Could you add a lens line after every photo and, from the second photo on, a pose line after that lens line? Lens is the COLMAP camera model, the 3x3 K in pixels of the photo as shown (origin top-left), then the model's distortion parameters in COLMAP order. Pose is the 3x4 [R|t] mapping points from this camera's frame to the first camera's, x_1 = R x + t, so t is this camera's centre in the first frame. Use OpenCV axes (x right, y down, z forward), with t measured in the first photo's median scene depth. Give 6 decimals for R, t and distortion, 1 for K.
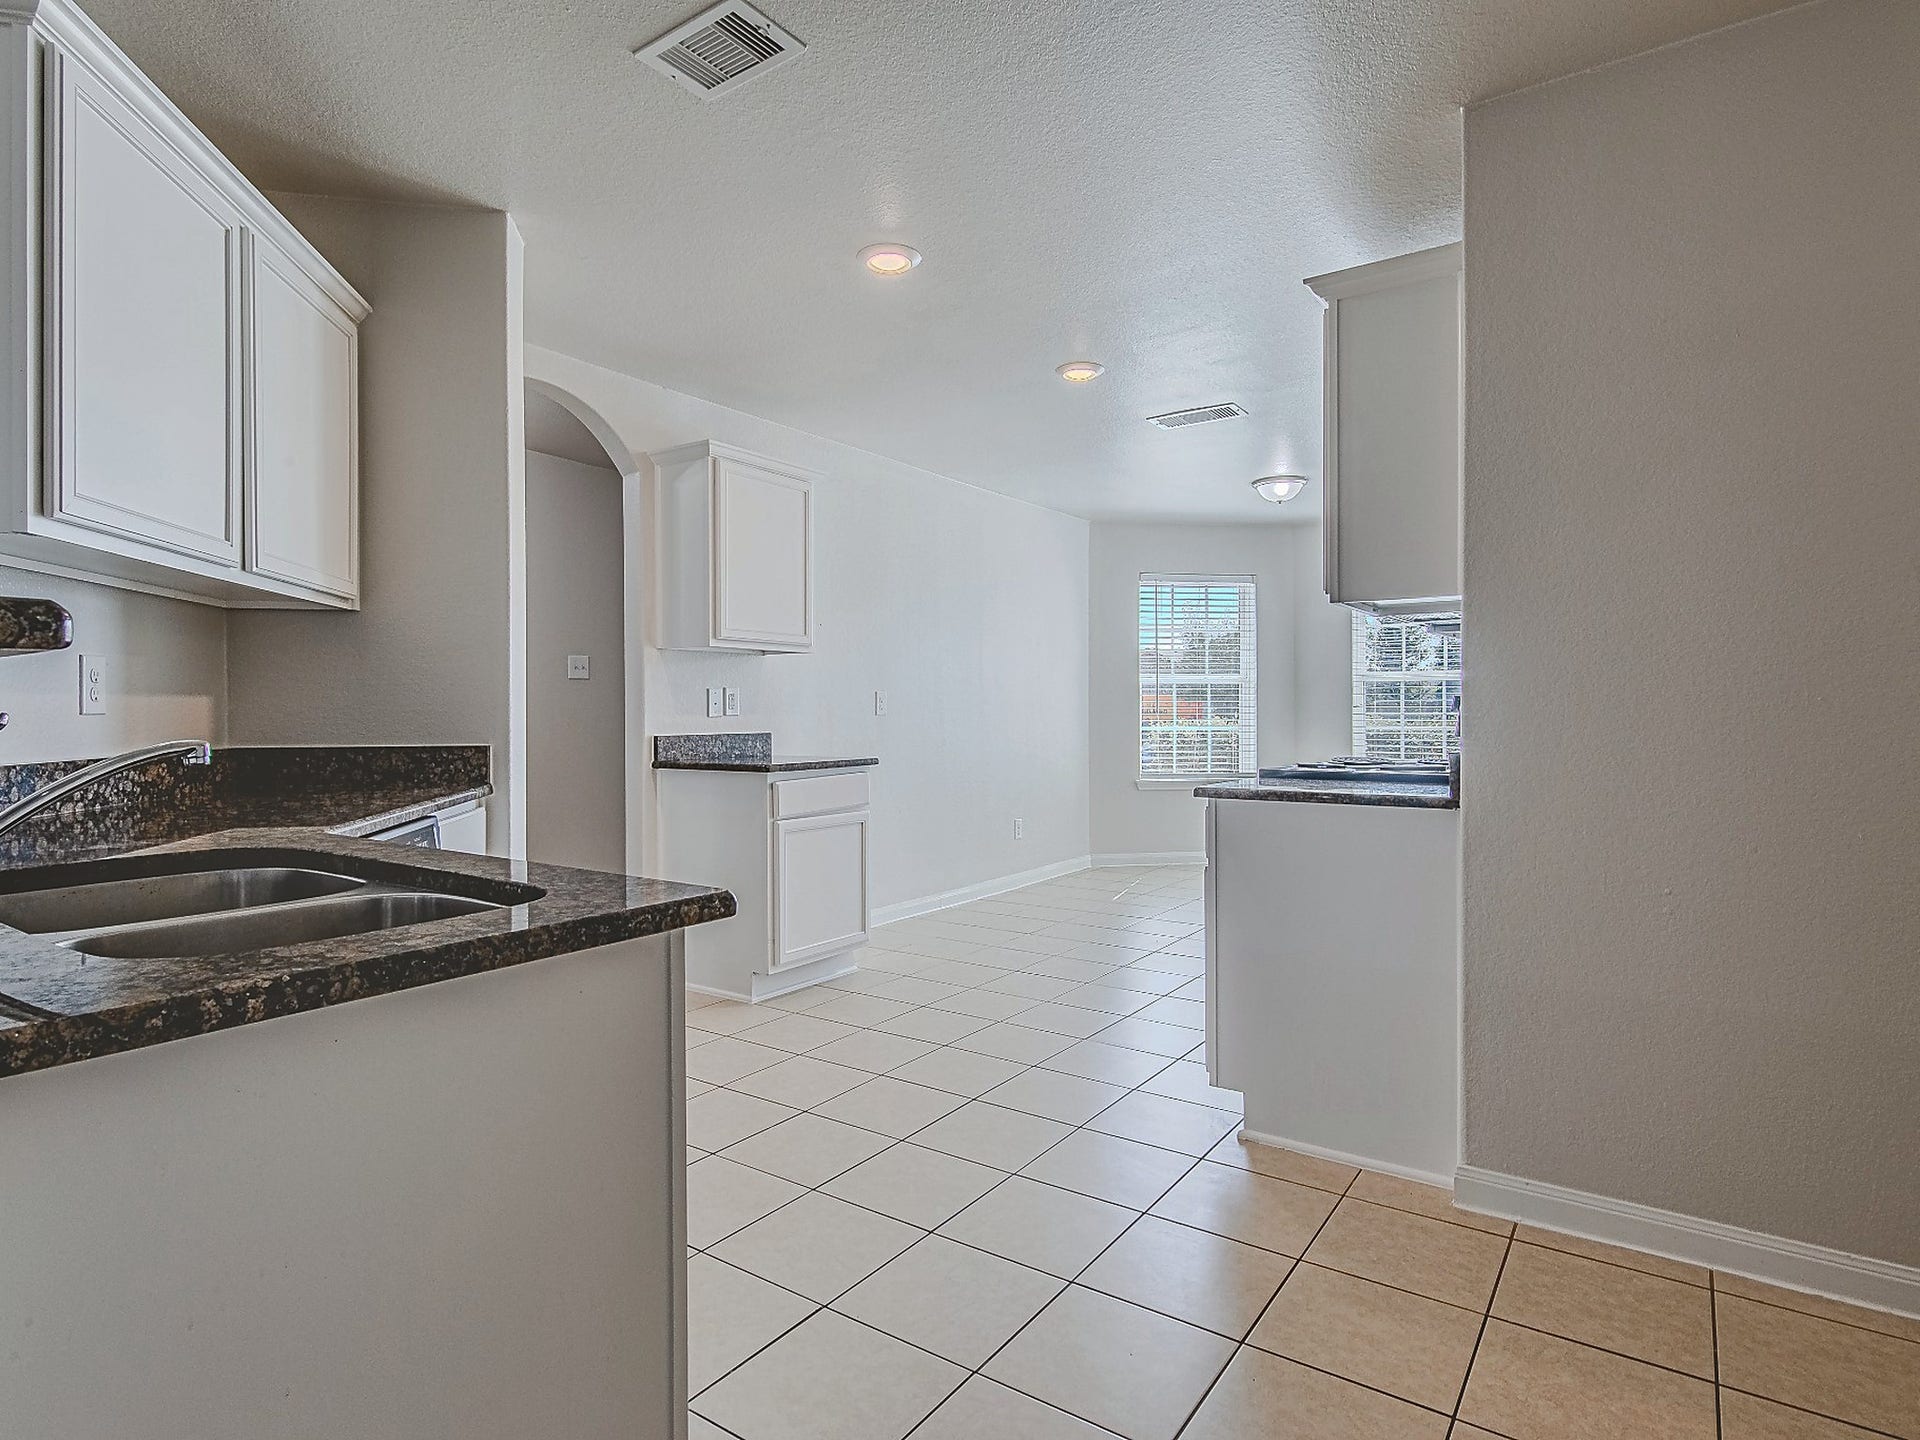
lens RADIAL K [[1017.1, 0, 958.7], [0, 1017.1, 713.6], [0, 0, 1]] dist [-0.000964, -0.000509]
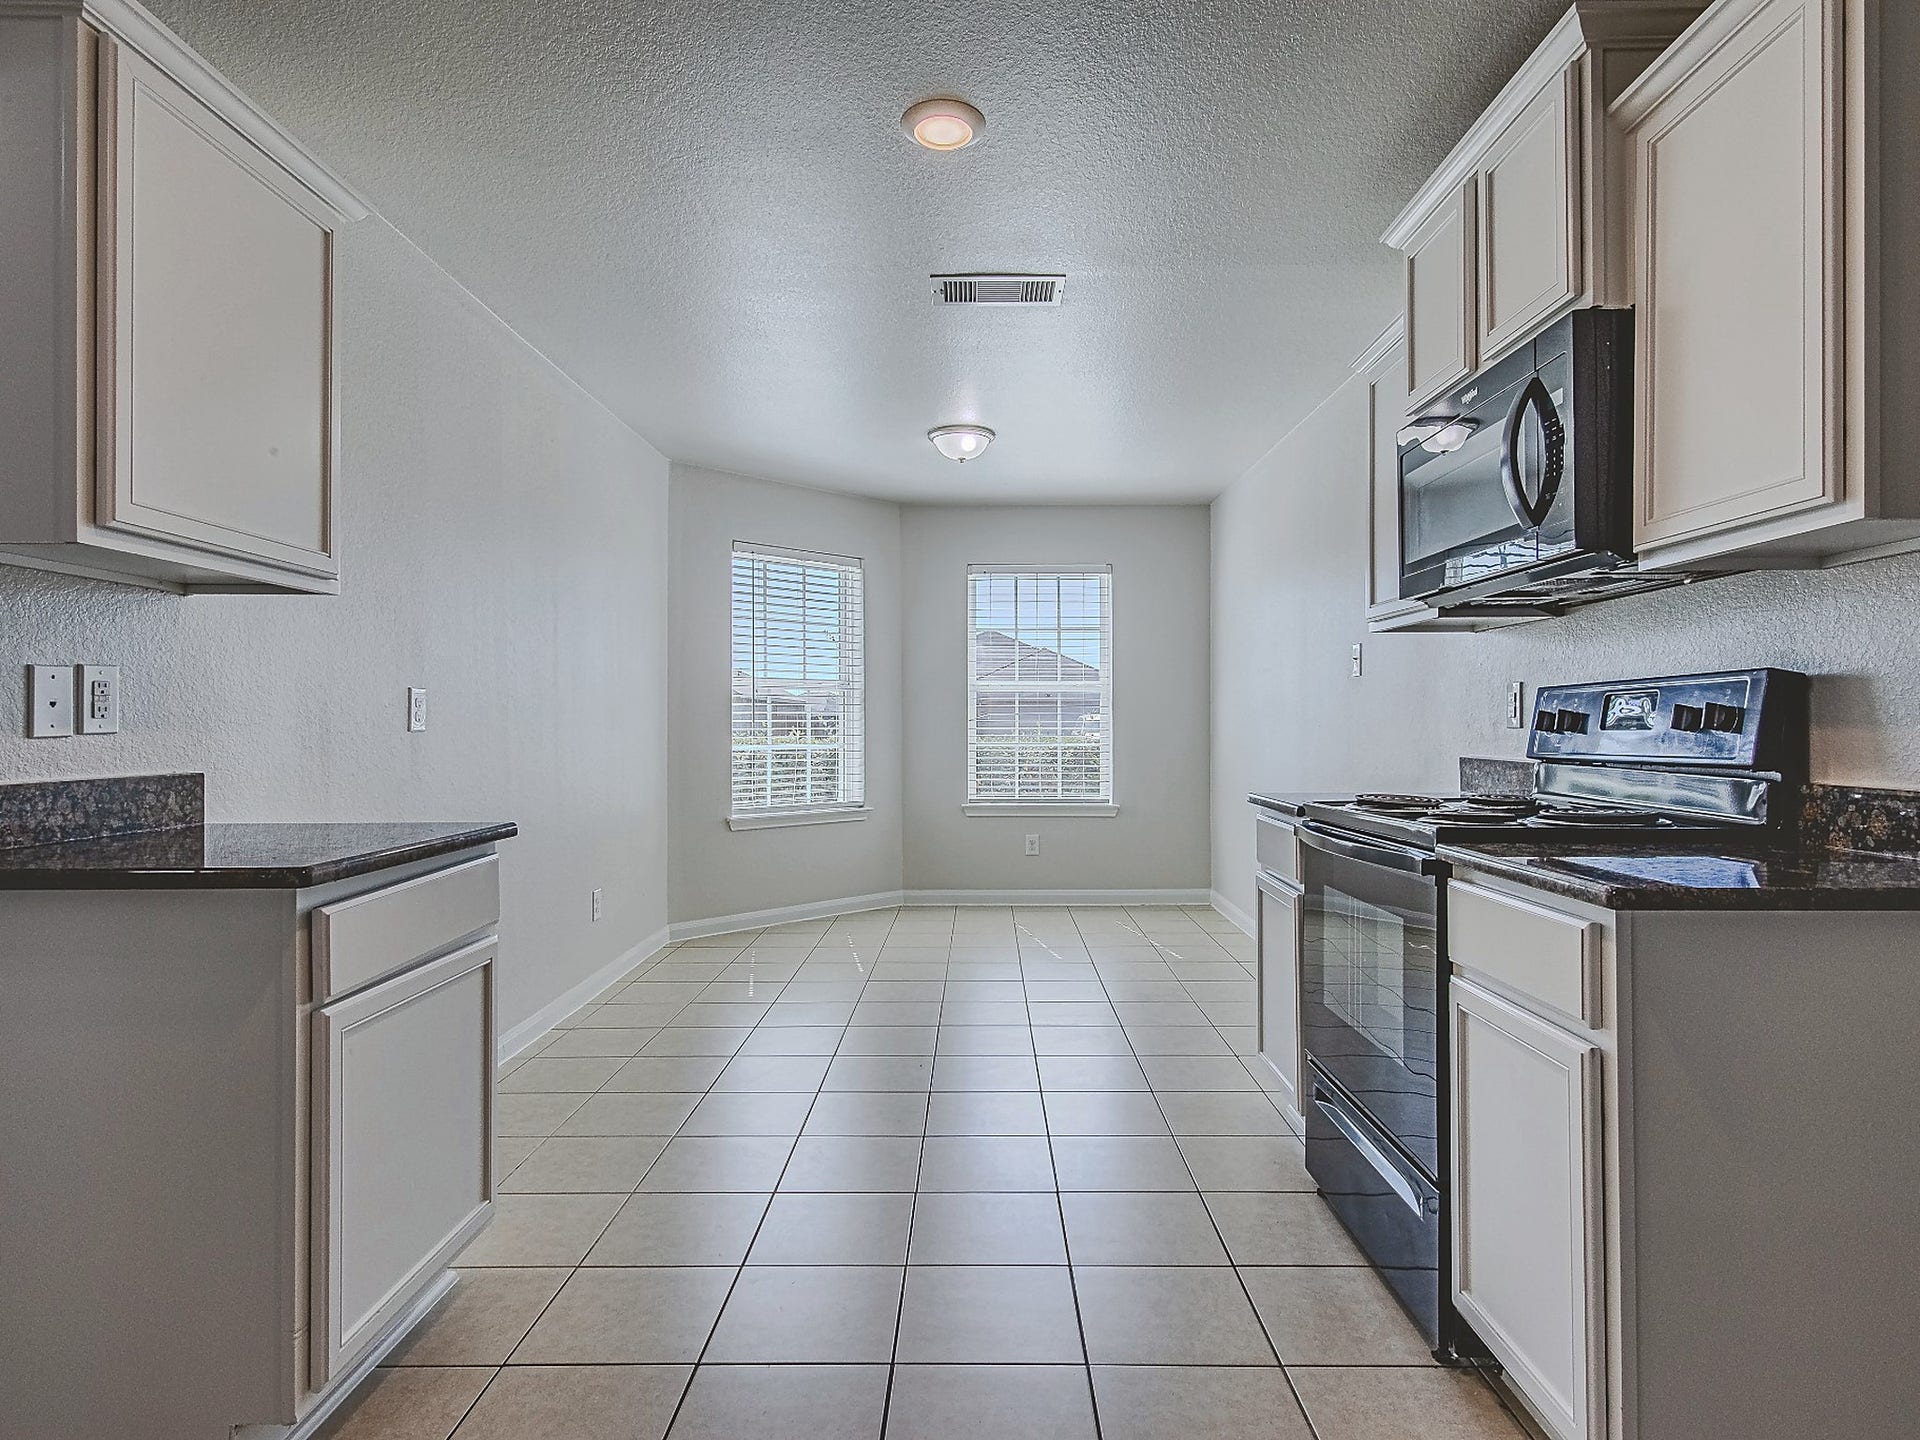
lens RADIAL K [[1017.1, 0, 958.7], [0, 1017.1, 713.6], [0, 0, 1]] dist [-0.000964, -0.000509]
pose [[0.823837, 0.009074, 0.566754, -0.152475], [-0.001829, 0.999909, -0.013349, -0.001244], [-0.566824, 0.009961, 0.823779, 0.416663]]
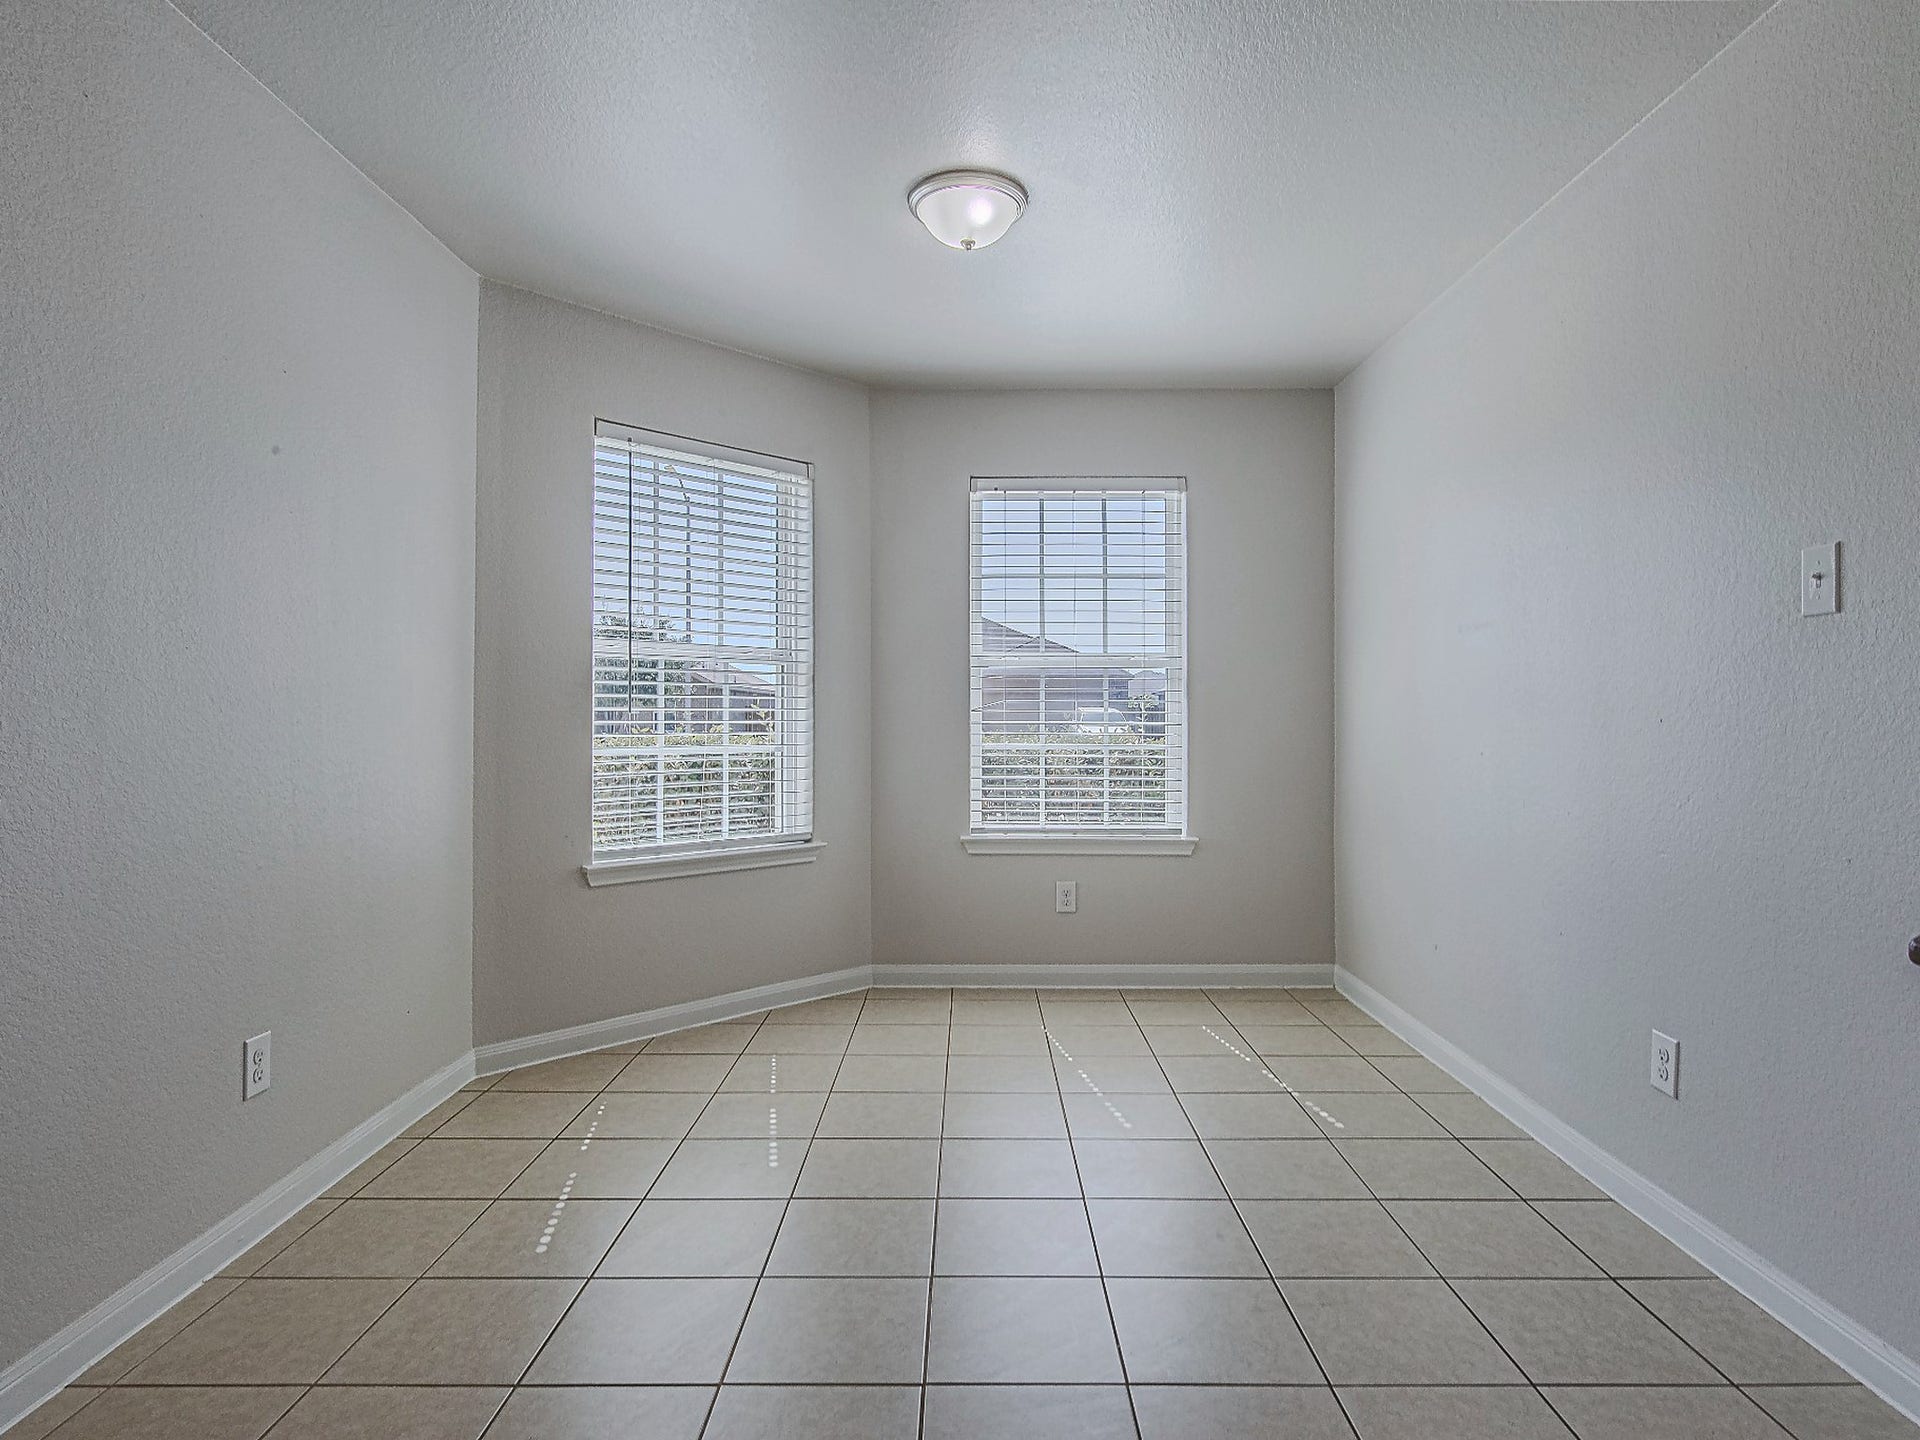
lens RADIAL K [[1017.1, 0, 958.7], [0, 1017.1, 713.6], [0, 0, 1]] dist [-0.000964, -0.000509]
pose [[0.817243, 0.007542, 0.576243, 0.068337], [-0.004077, 0.999965, -0.007306, -0.000756], [-0.576278, 0.003621, 0.817246, 0.750517]]
